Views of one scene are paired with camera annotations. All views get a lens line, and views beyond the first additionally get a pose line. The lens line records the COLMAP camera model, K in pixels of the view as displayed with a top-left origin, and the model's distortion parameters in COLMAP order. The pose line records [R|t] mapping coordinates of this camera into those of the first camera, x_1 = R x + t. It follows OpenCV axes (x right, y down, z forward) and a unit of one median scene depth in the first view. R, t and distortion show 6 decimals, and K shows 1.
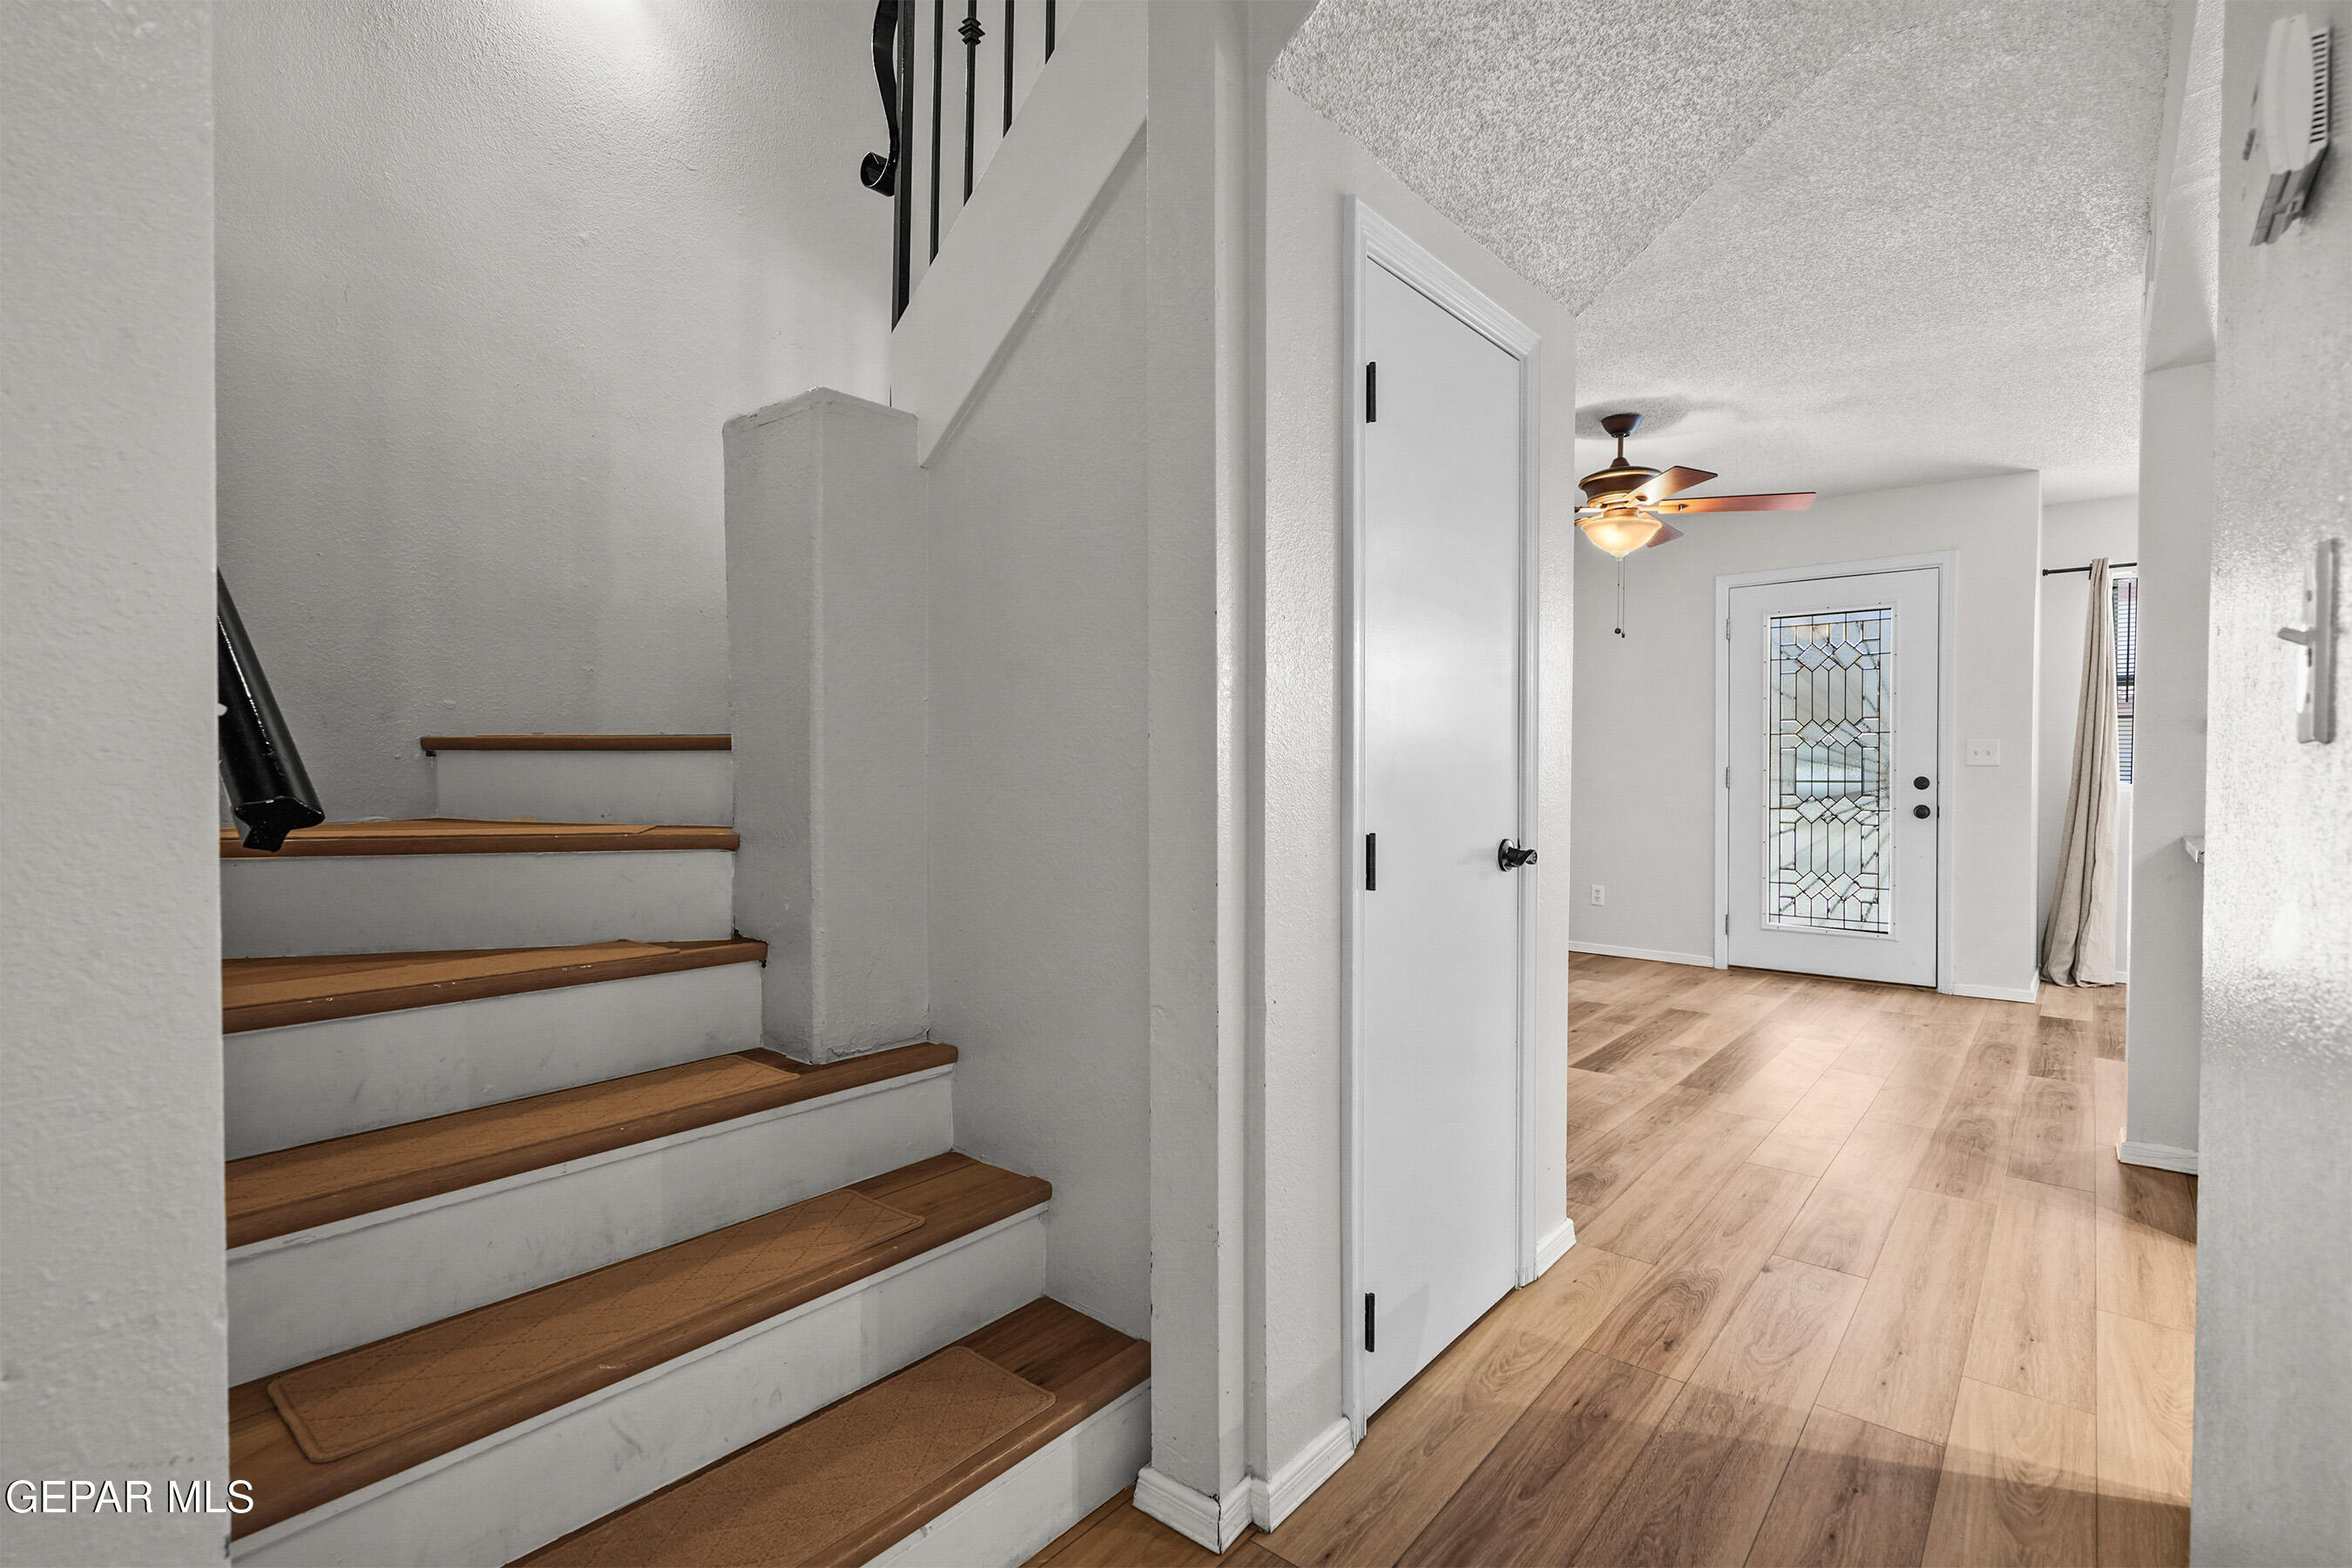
lens RADIAL K [[1094.5, 0, 1153.2], [0, 1094.5, 776.1], [0, 0, 1]] dist [-0.043977, 0.013171]
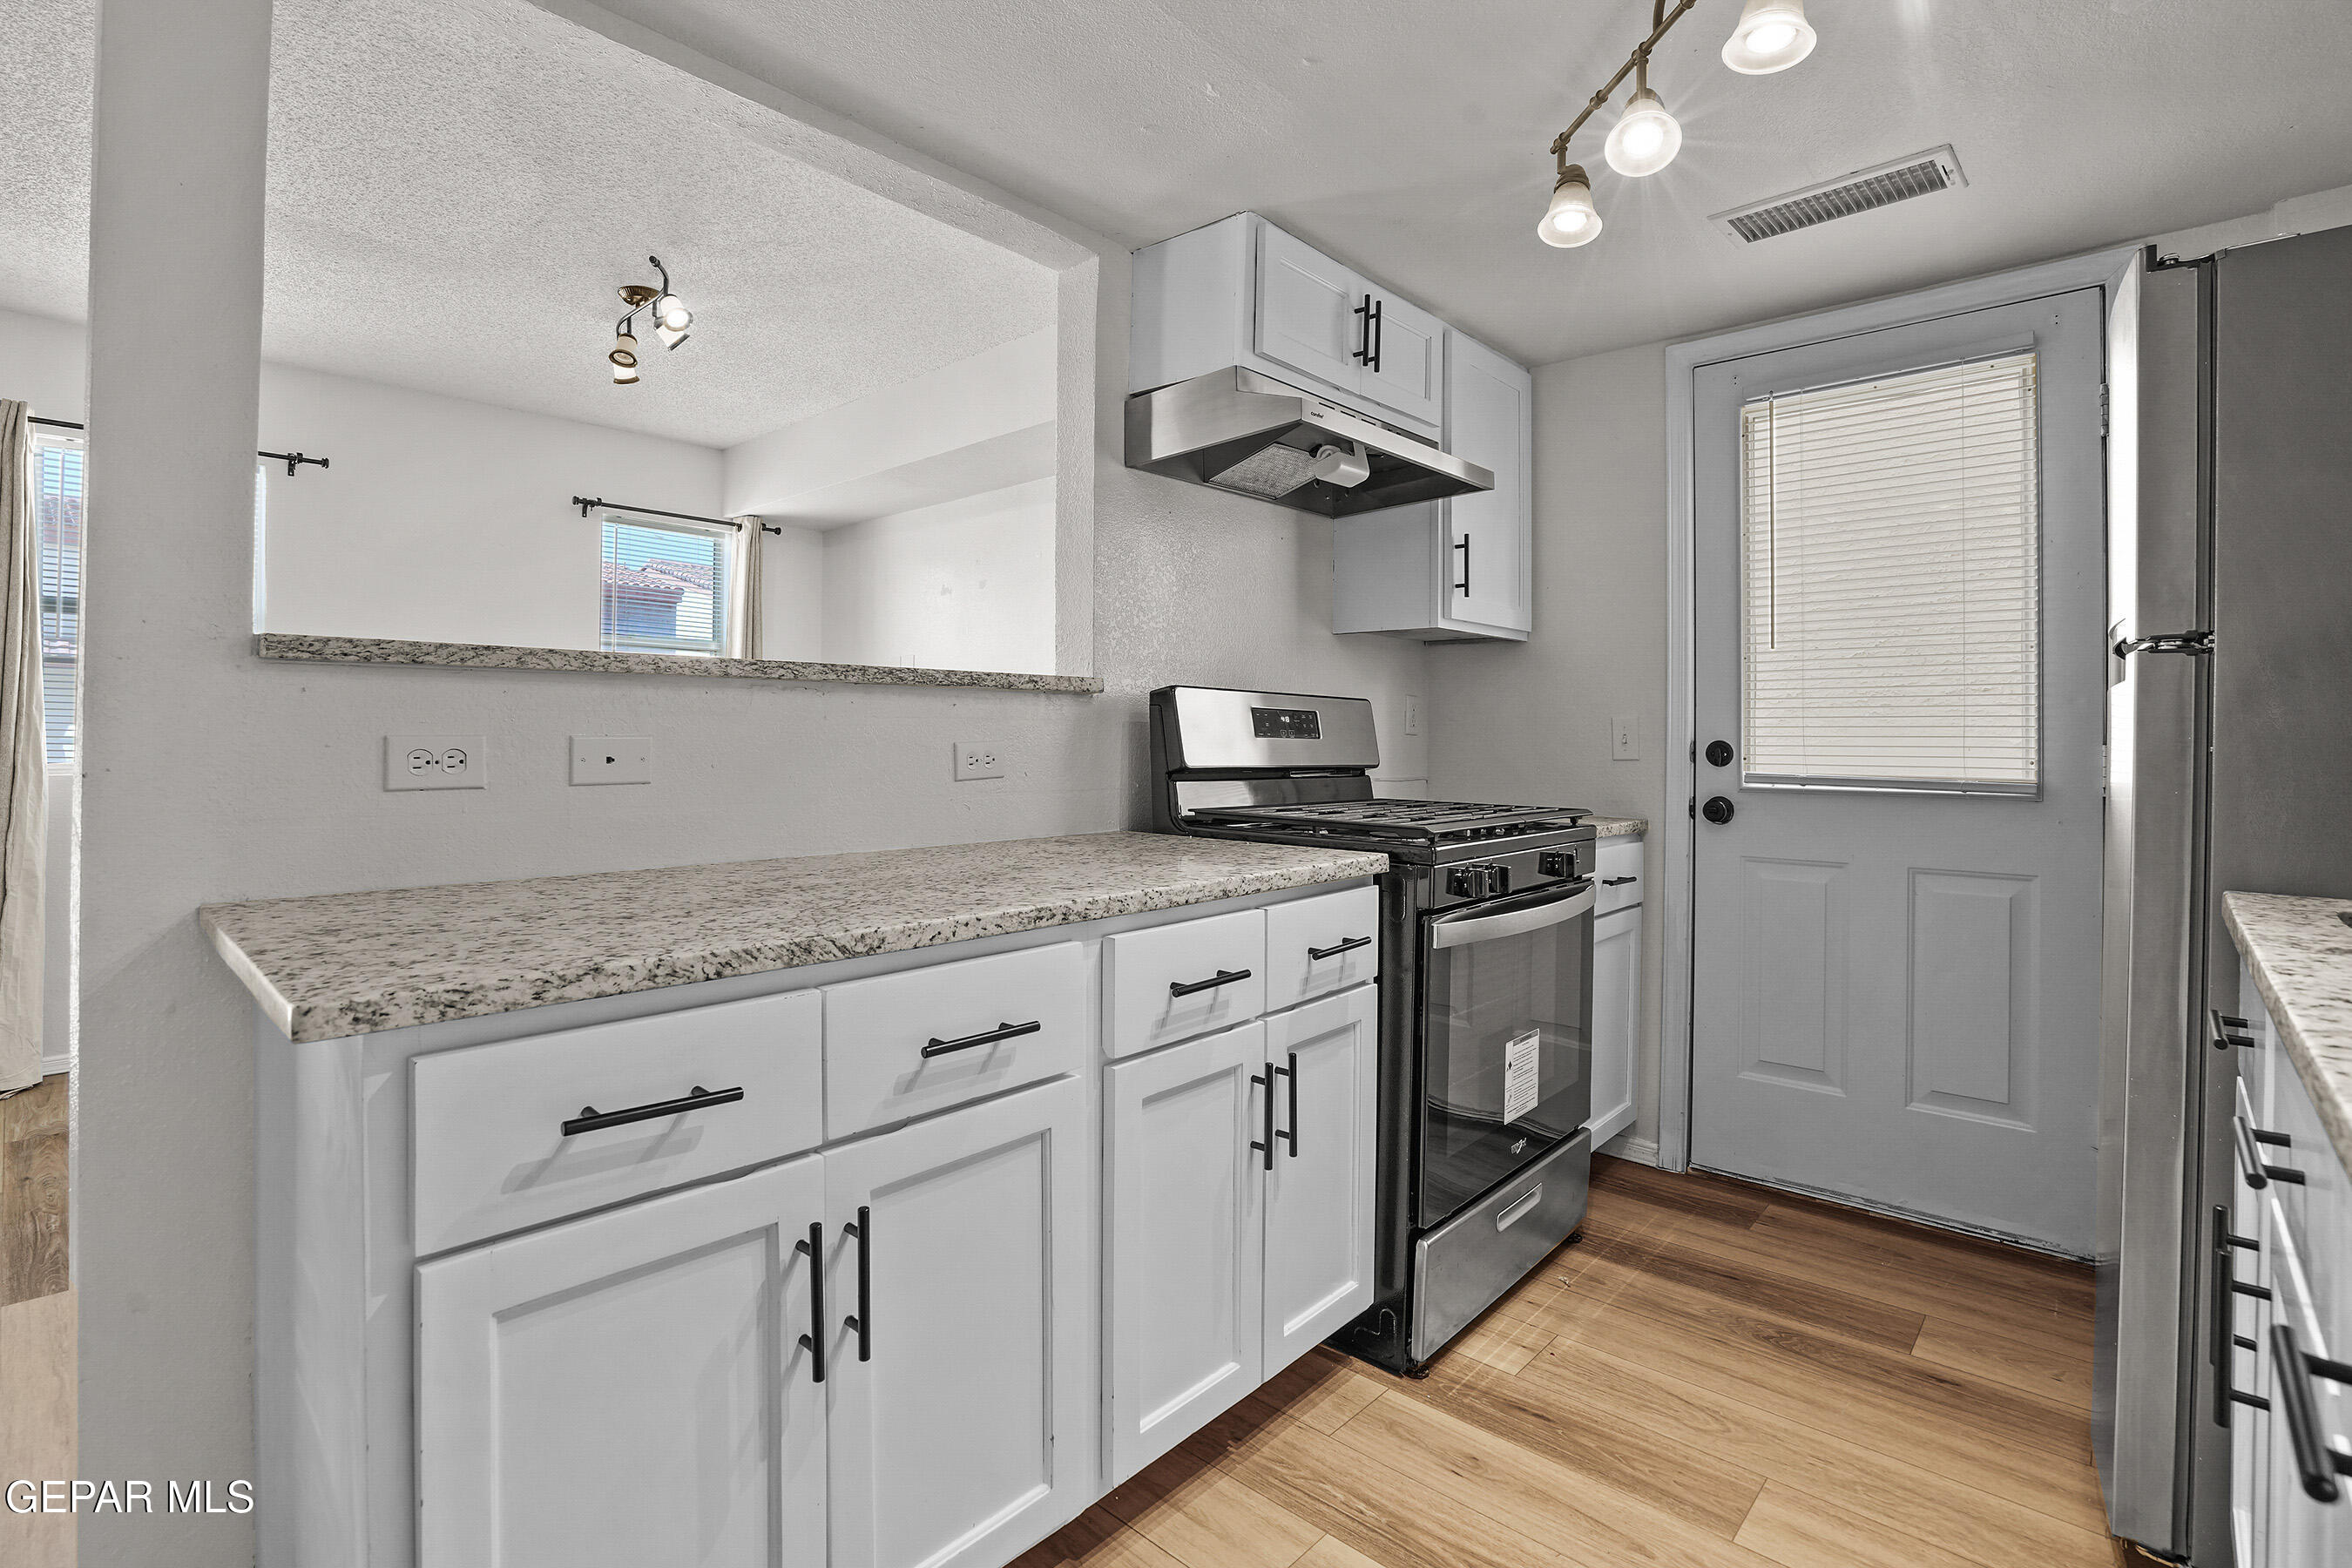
lens RADIAL K [[1094.5, 0, 1176.4], [0, 1094.5, 722.9], [0, 0, 1]] dist [-0.043977, 0.013171]
pose [[0.013687, 0.004594, 0.999896, 0.320481], [0.007548, 0.999960, -0.004698, -0.011669], [-0.999878, 0.007611, 0.013652, 0.355292]]
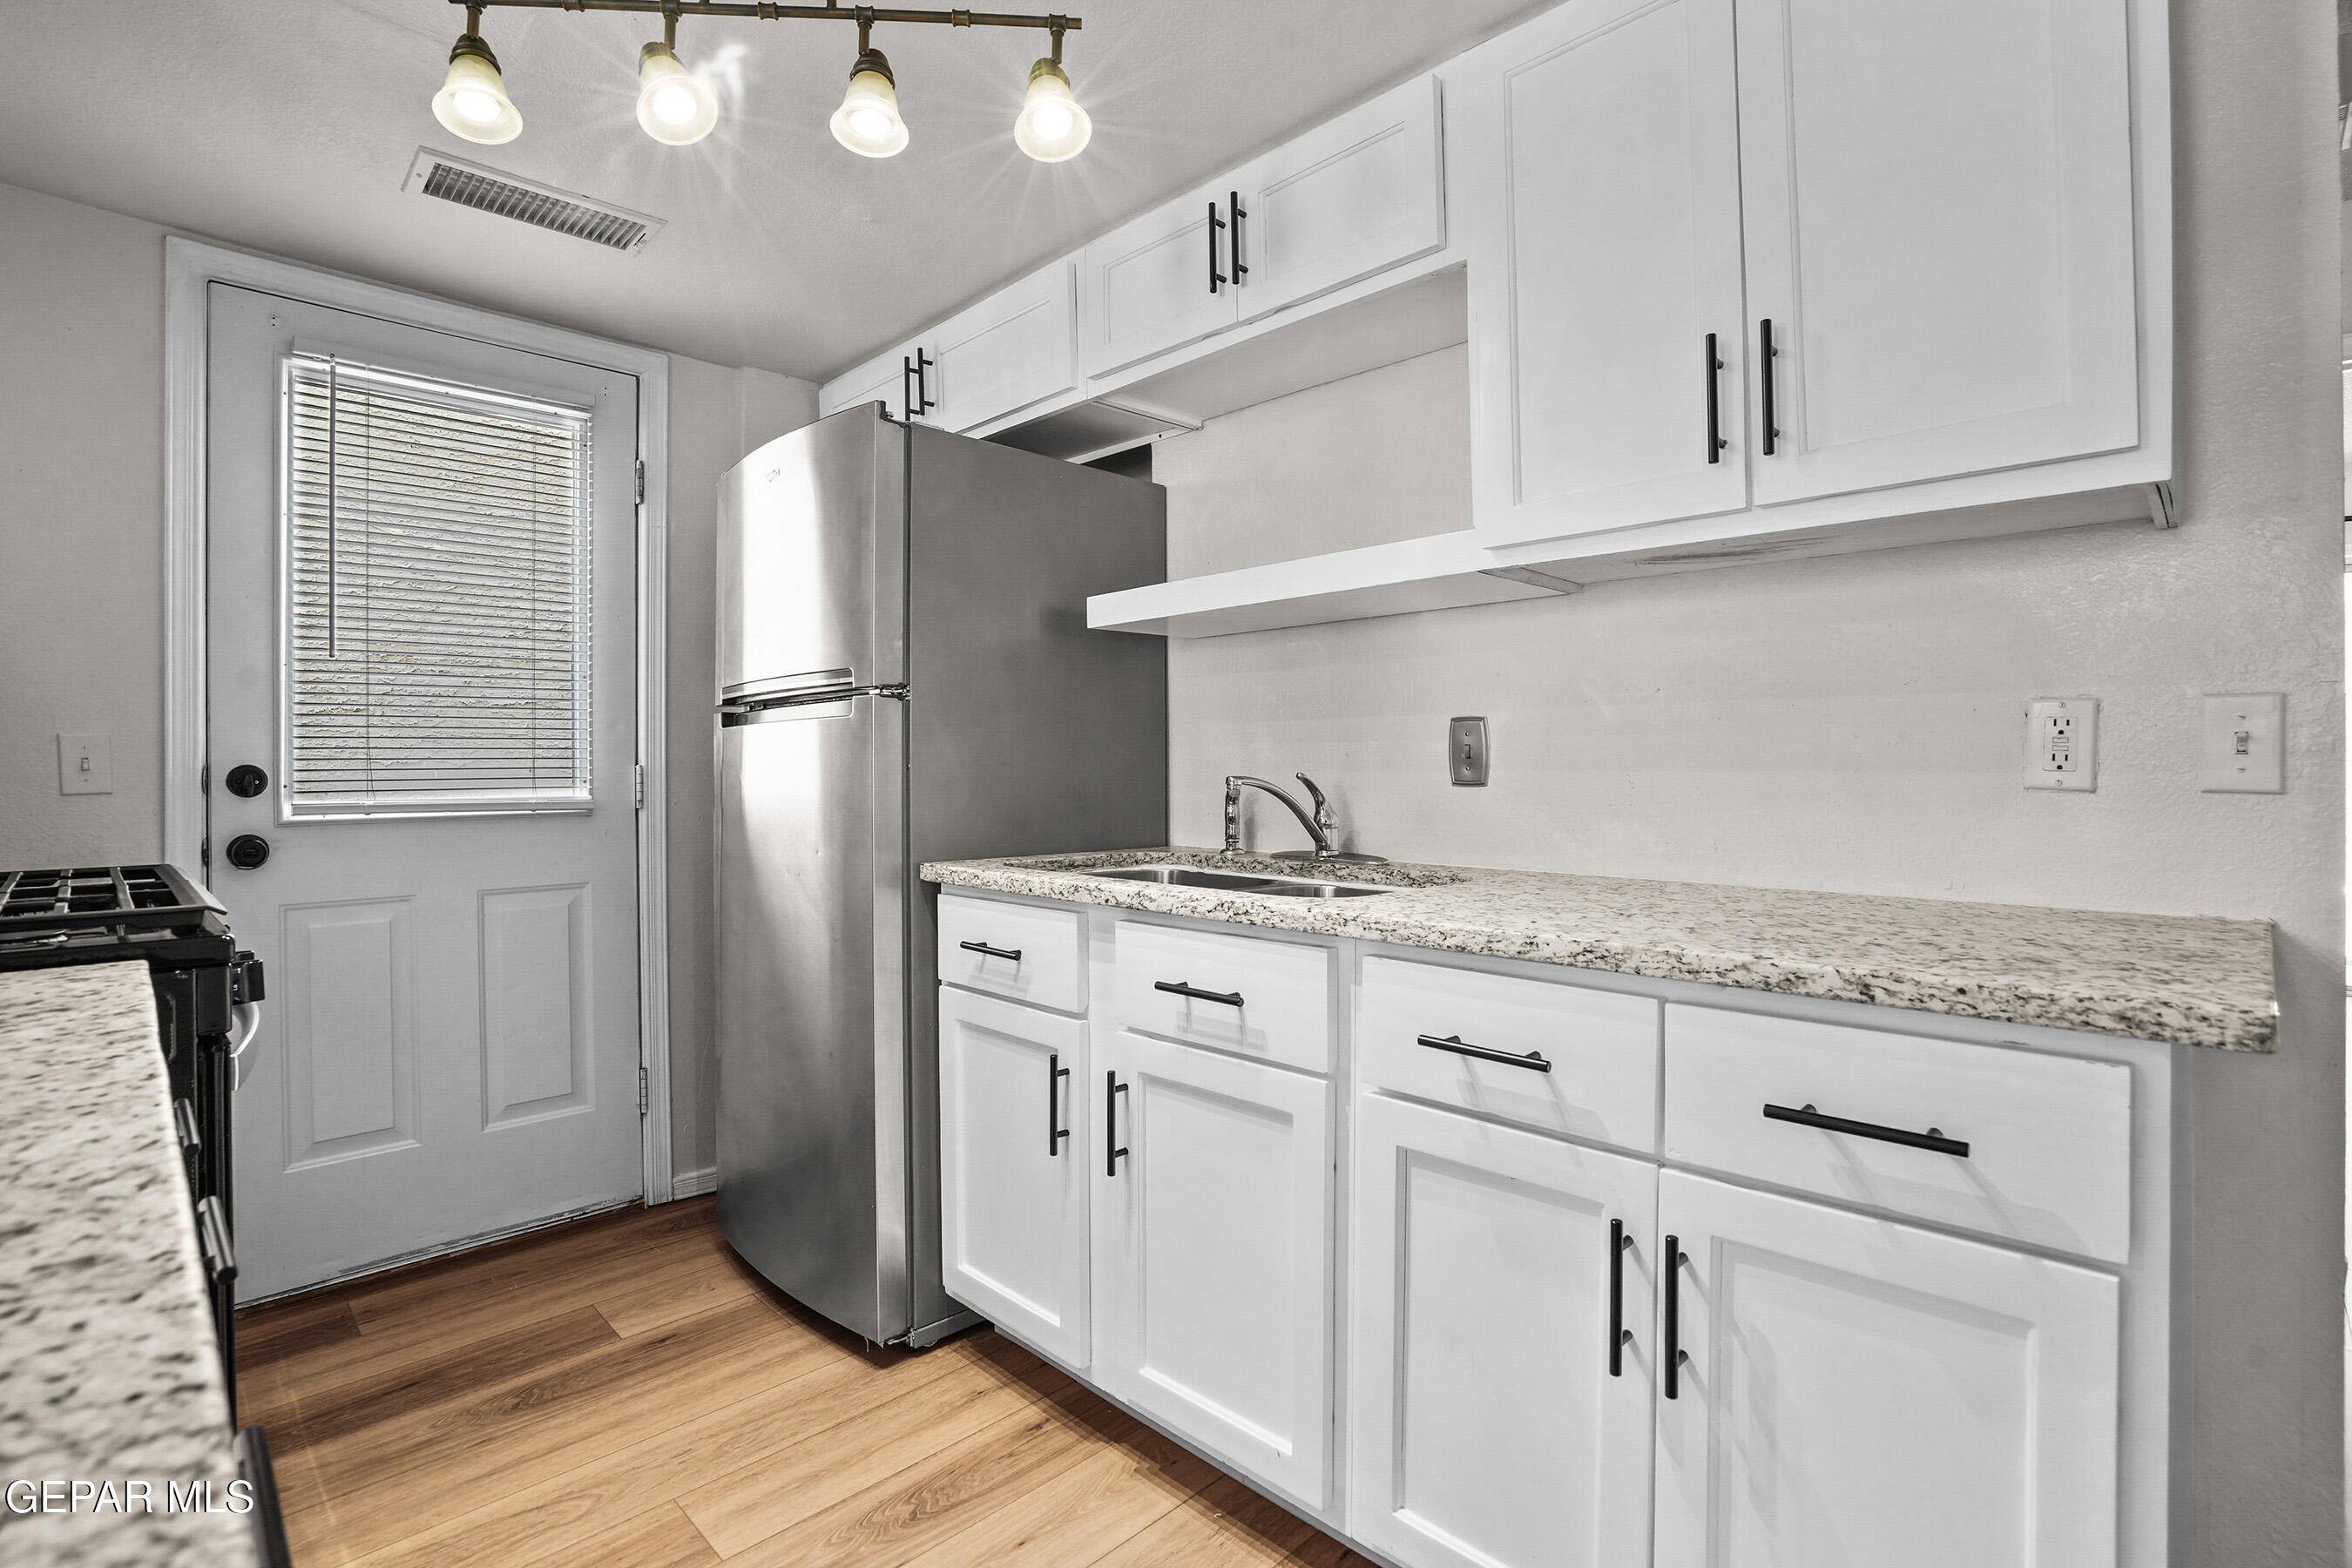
lens RADIAL K [[1094.5, 0, 1146.5], [0, 1094.5, 759.0], [0, 0, 1]] dist [-0.043977, 0.013171]
pose [[-0.996922, -0.004505, 0.078275, 0.488487], [-0.003385, 0.999890, 0.014437, -0.013298], [-0.078331, 0.014127, -0.996827, 0.499841]]
